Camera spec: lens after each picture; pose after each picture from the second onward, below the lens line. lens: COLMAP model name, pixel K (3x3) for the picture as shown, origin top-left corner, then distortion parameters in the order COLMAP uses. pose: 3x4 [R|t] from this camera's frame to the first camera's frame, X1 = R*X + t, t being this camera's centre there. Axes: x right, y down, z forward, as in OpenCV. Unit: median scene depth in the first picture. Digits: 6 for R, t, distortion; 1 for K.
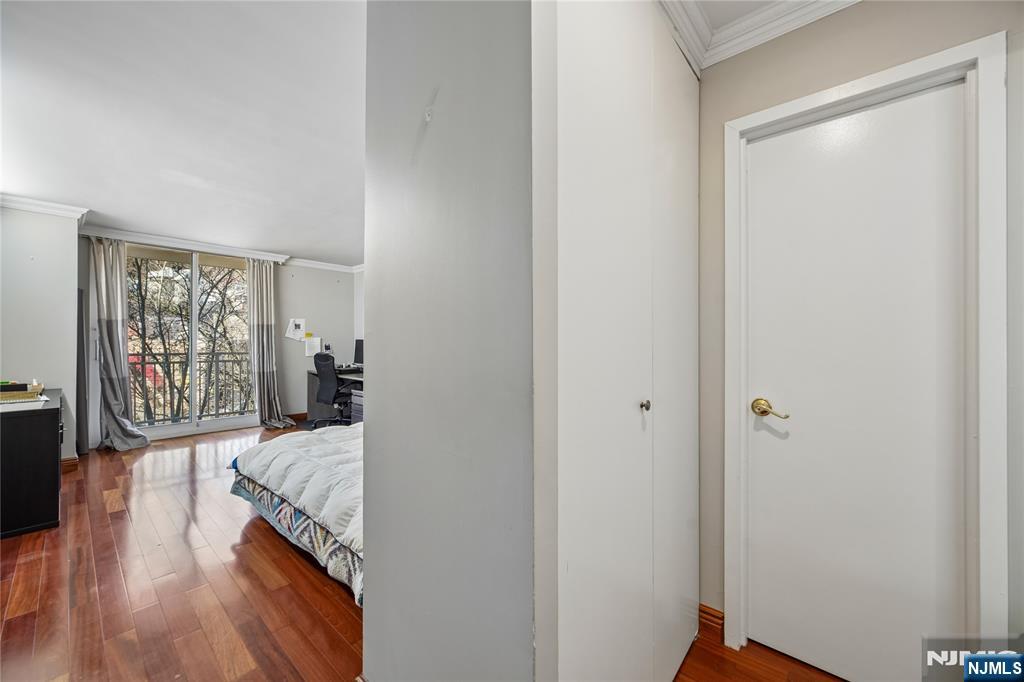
lens RADIAL K [[396.9, 0, 512.0], [0, 396.9, 341.0], [0, 0, 1]] dist [-0.000702, 0.000403]
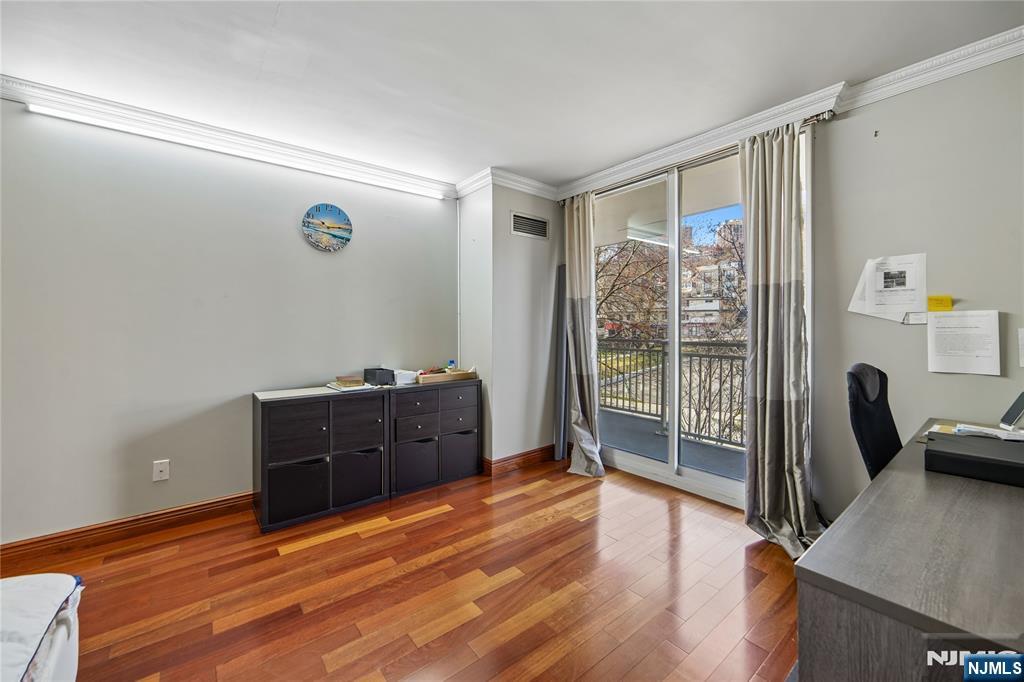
lens RADIAL K [[409.1, 0, 511.6], [0, 409.1, 327.6], [0, 0, 1]] dist [0.000474, 0.000160]
pose [[-0.165111, -0.000258, -0.986275, -0.189671], [0.008288, 0.999964, -0.001649, 0.002418], [0.986240, -0.008447, -0.165102, 0.946641]]
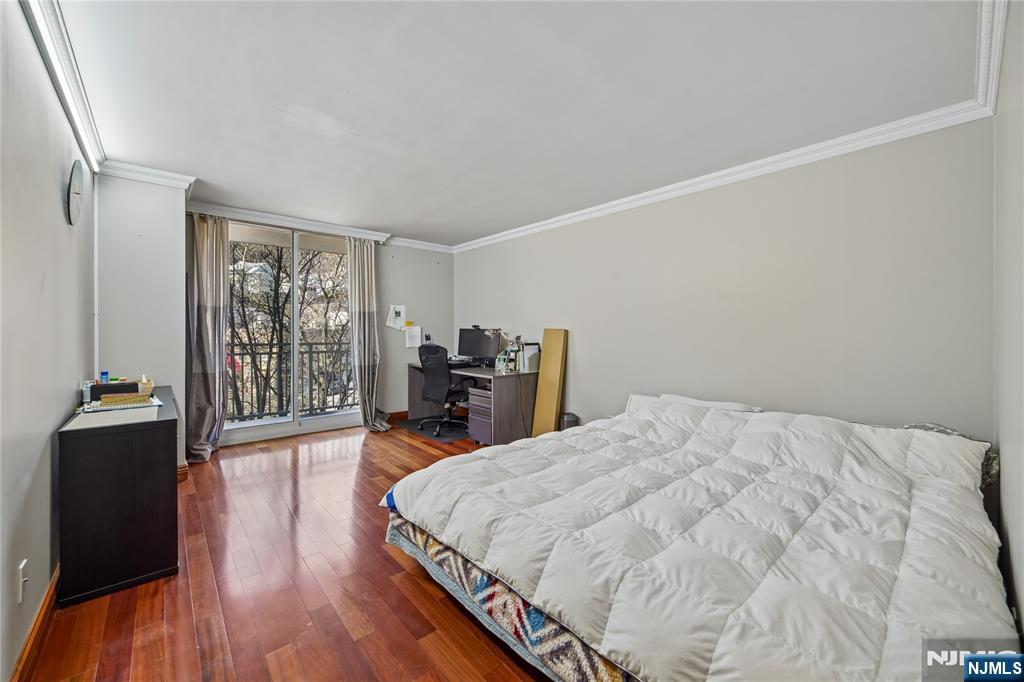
lens RADIAL K [[404.9, 0, 517.4], [0, 404.9, 333.2], [0, 0, 1]] dist [-0.009017, -0.000024]
pose [[0.992987, 0.000506, -0.118220, -0.214066], [0.000435, 0.999968, 0.007932, -0.000485], [0.118220, -0.007927, 0.992956, 0.167545]]
